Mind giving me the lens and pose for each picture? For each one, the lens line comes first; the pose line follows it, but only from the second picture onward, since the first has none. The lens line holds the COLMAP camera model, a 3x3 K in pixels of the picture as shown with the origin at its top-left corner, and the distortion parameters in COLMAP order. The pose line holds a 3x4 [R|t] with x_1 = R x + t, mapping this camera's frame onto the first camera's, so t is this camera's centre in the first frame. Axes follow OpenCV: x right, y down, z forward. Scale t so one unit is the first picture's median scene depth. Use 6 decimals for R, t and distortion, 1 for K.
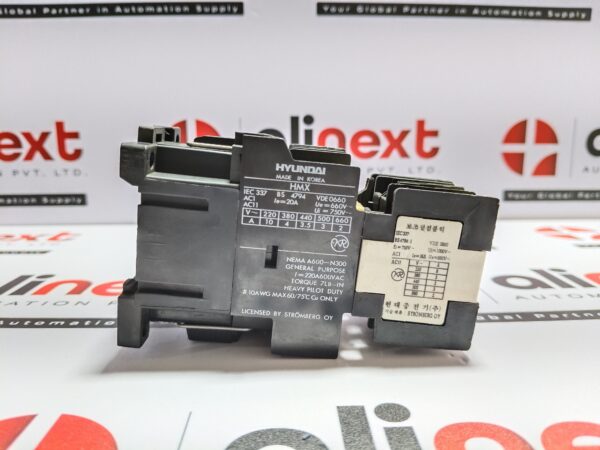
lens RADIAL K [[473.4, 0, 298.7], [0, 473.4, 223.8], [0, 0, 1]] dist [0.000733, -0.086157]
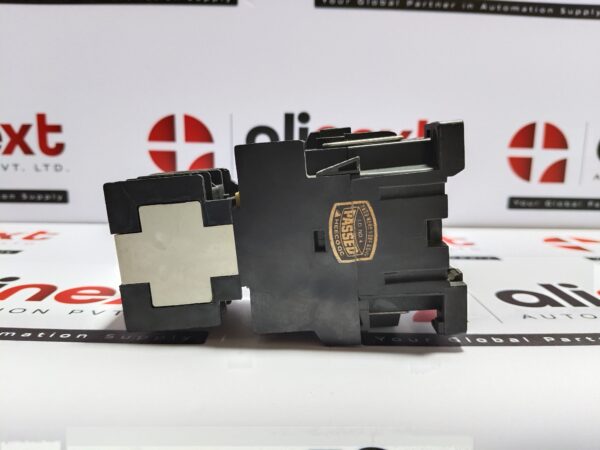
lens RADIAL K [[474.9, 0, 299.7], [0, 474.9, 223.5], [0, 0, 1]] dist [-0.008014, -0.072575]
pose [[0.999730, 0.023105, -0.002294, 0.034547], [-0.023117, 0.999719, -0.005259, -0.006366], [0.002172, 0.005310, 0.999984, 0.099839]]
